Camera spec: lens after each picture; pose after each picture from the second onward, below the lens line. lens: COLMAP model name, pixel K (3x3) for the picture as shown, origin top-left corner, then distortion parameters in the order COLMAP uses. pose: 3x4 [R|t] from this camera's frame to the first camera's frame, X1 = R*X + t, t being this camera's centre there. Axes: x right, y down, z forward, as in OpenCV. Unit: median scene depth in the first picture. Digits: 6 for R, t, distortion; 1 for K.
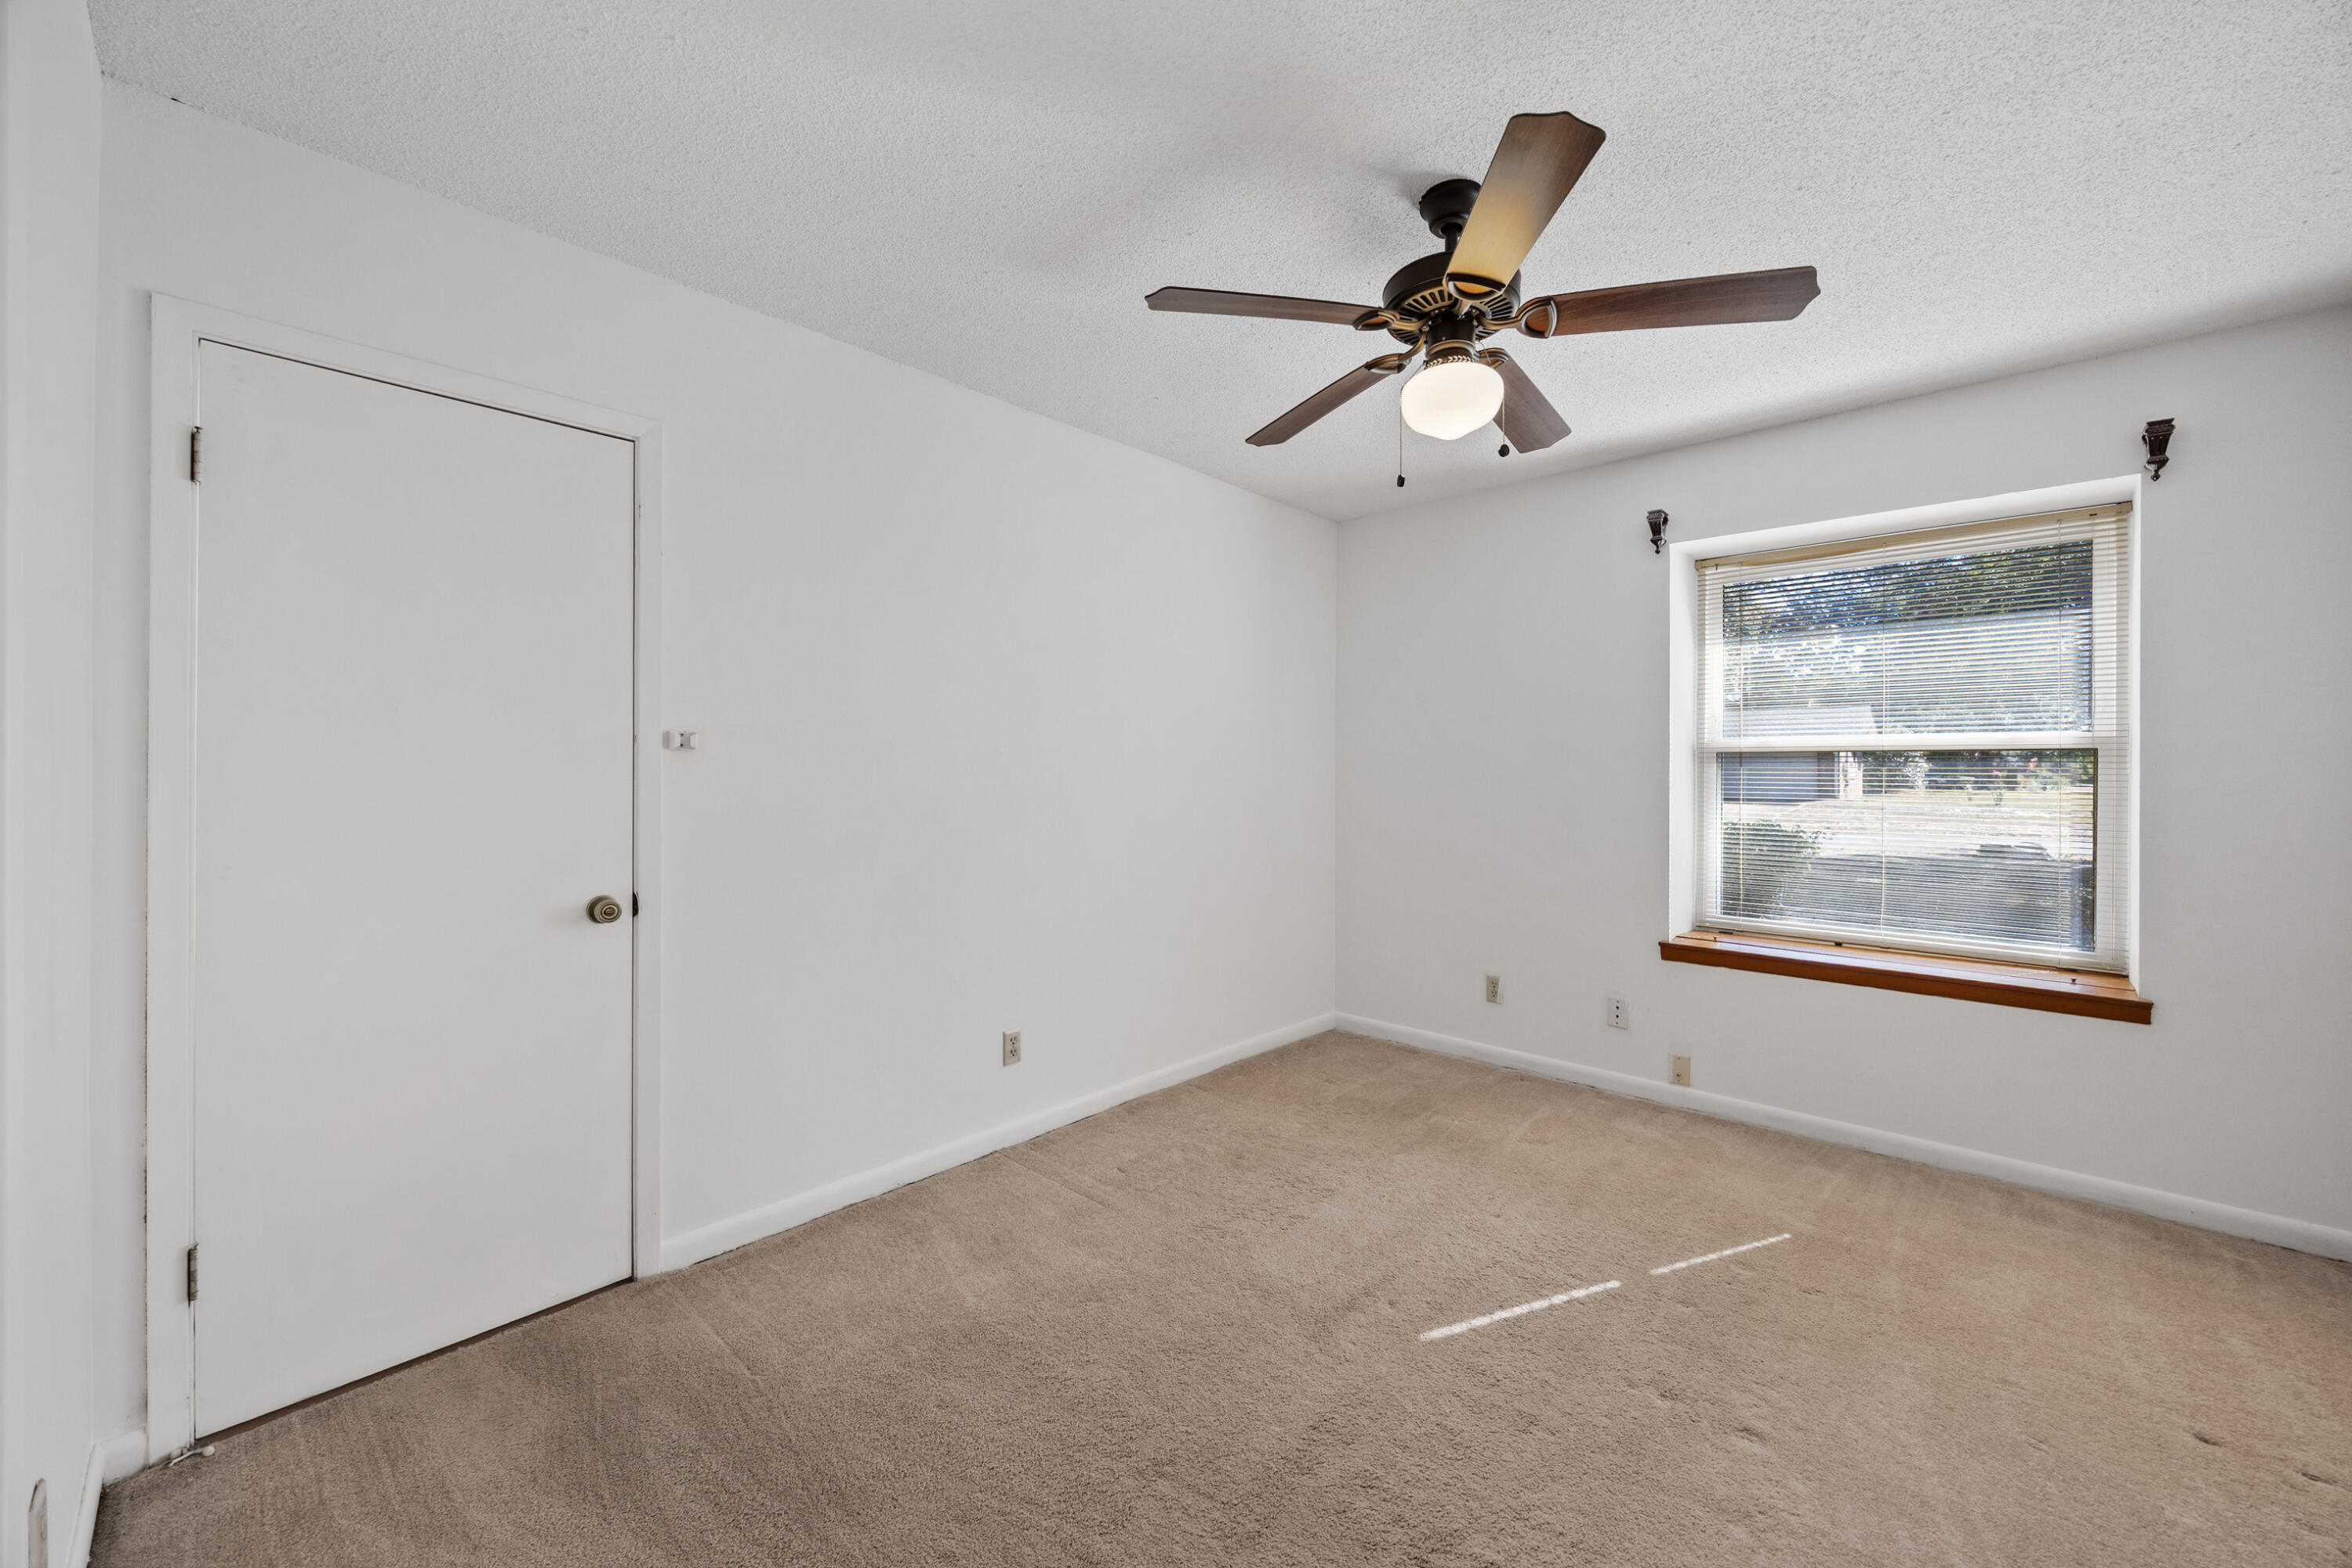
lens RADIAL K [[915.0, 0, 1168.6], [0, 915.0, 764.8], [0, 0, 1]] dist [-0.000612, 0.000016]
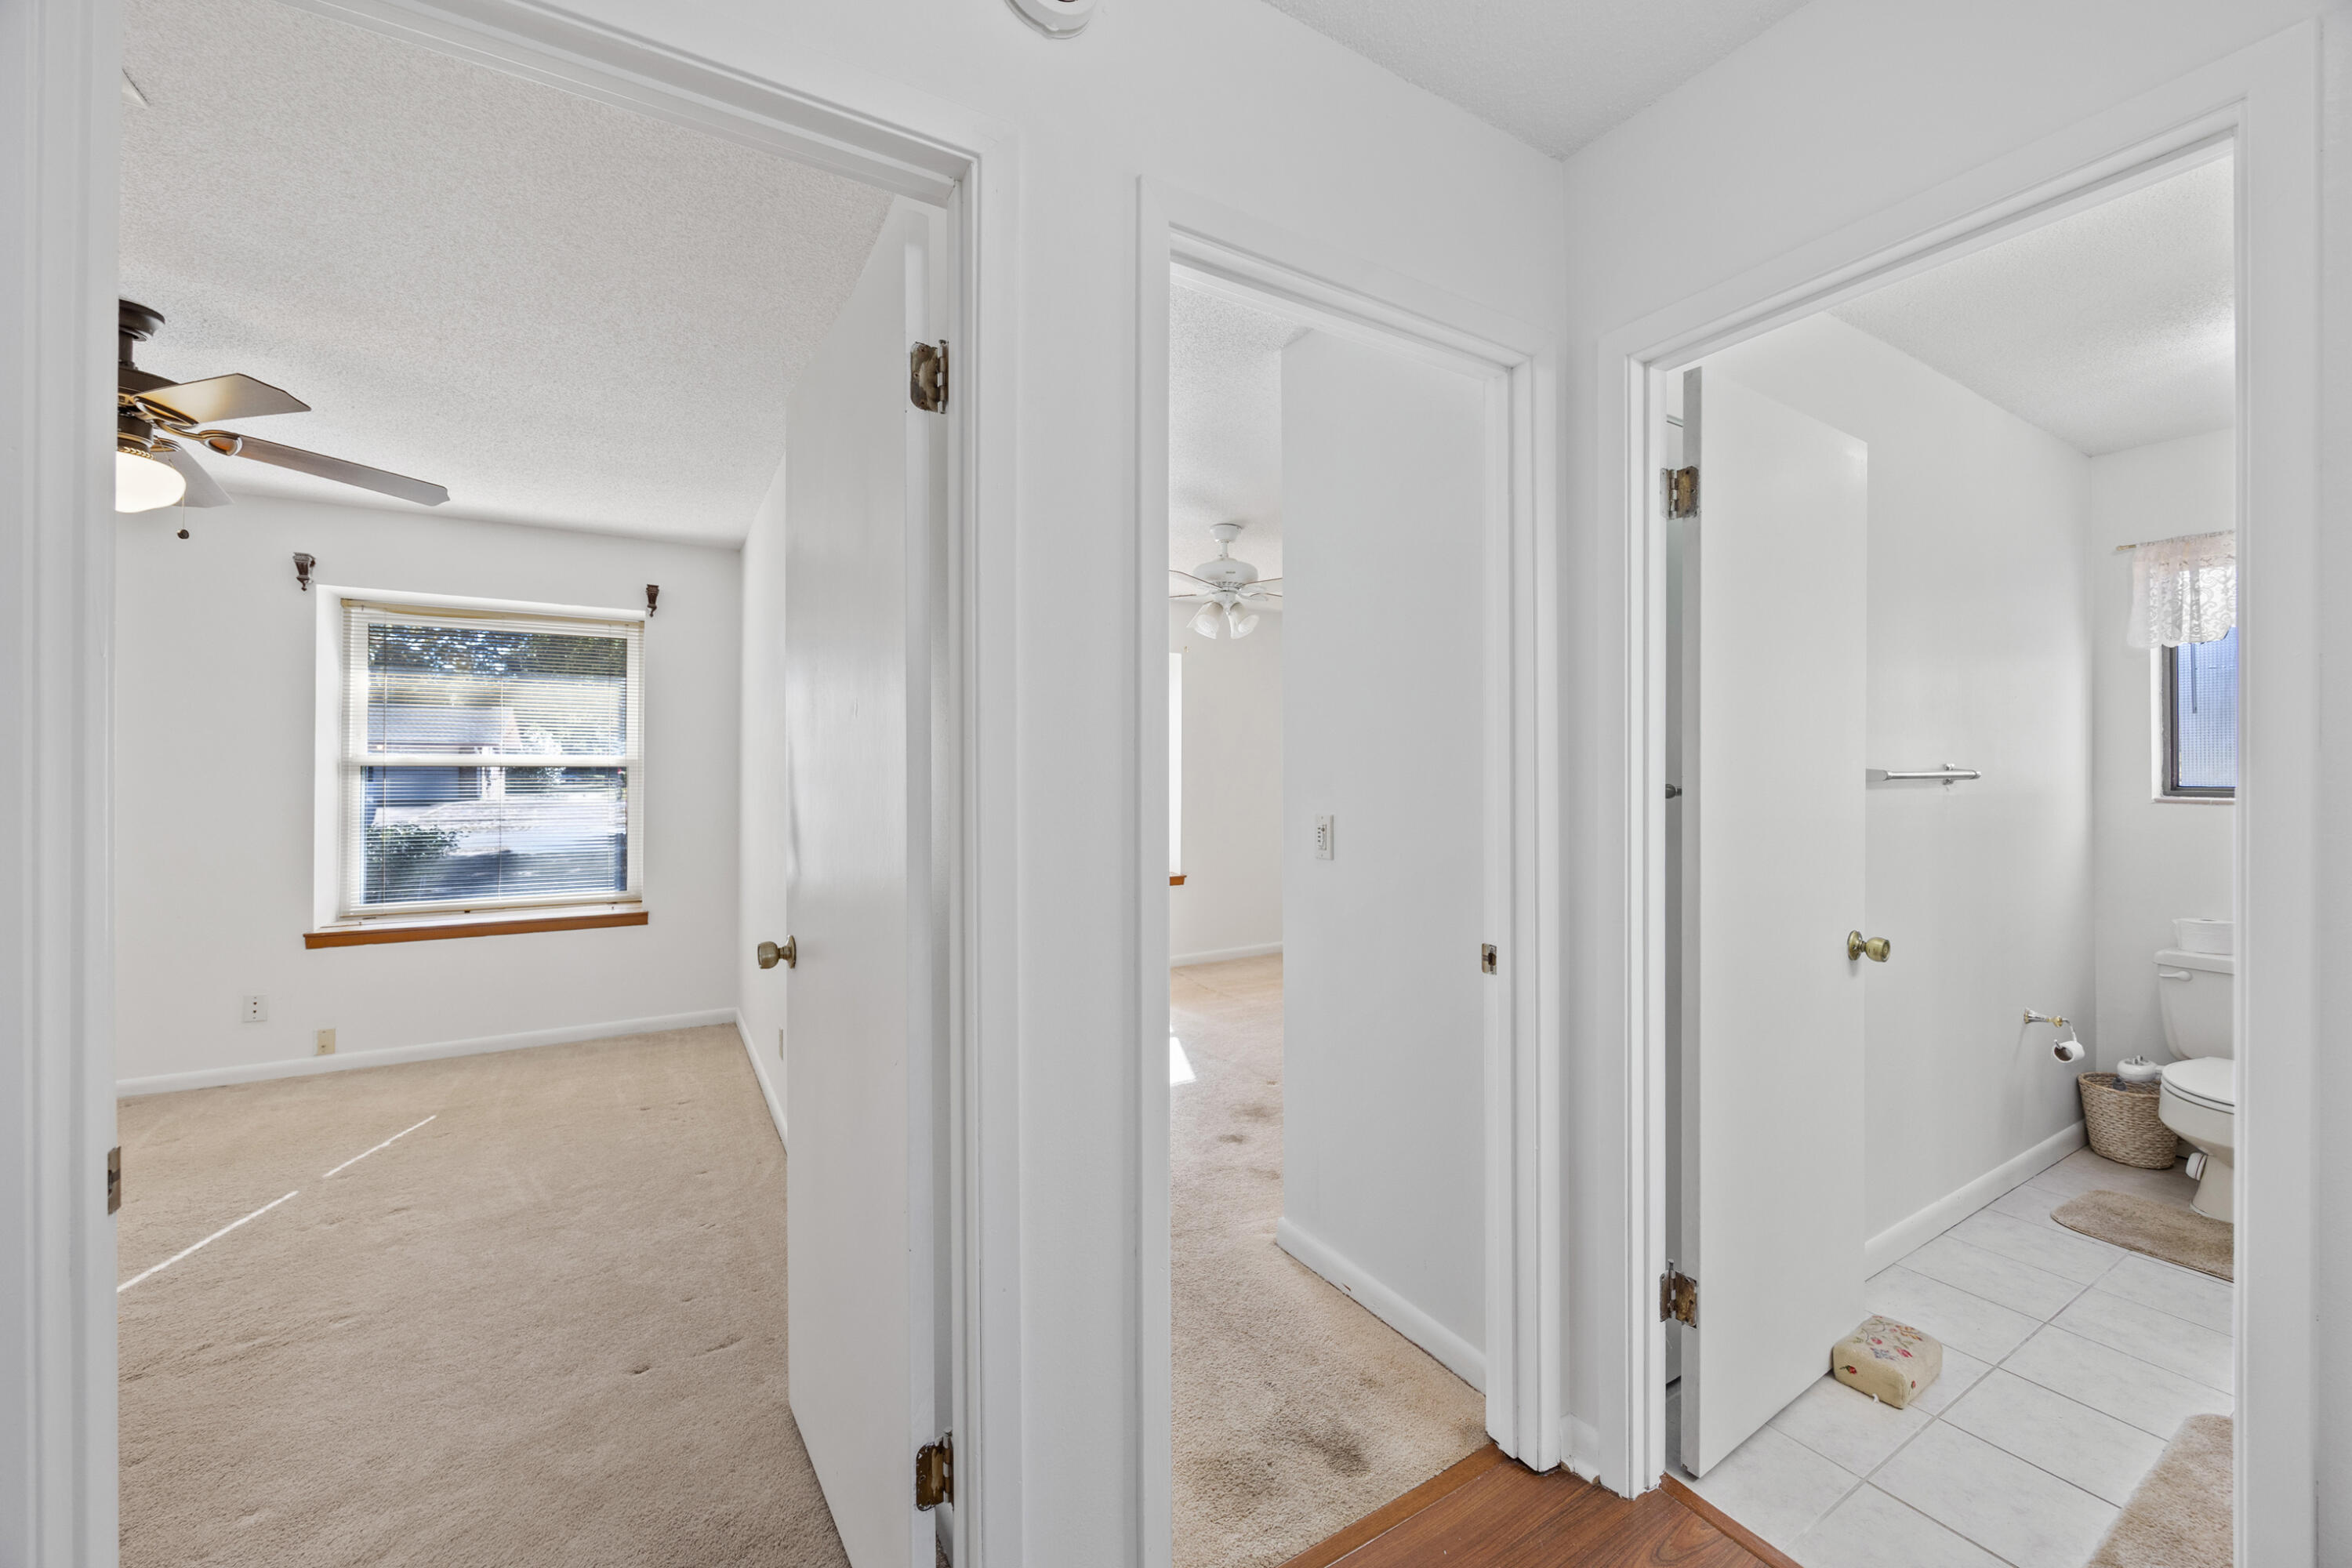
lens RADIAL K [[891.2, 0, 1172.8], [0, 891.2, 766.1], [0, 0, 1]] dist [-0.002405, -0.000587]
pose [[0.273618, 0.003214, 0.961833, -0.252851], [-0.003859, 0.999990, -0.002244, -0.017147], [-0.961831, -0.003098, 0.273627, -0.372144]]
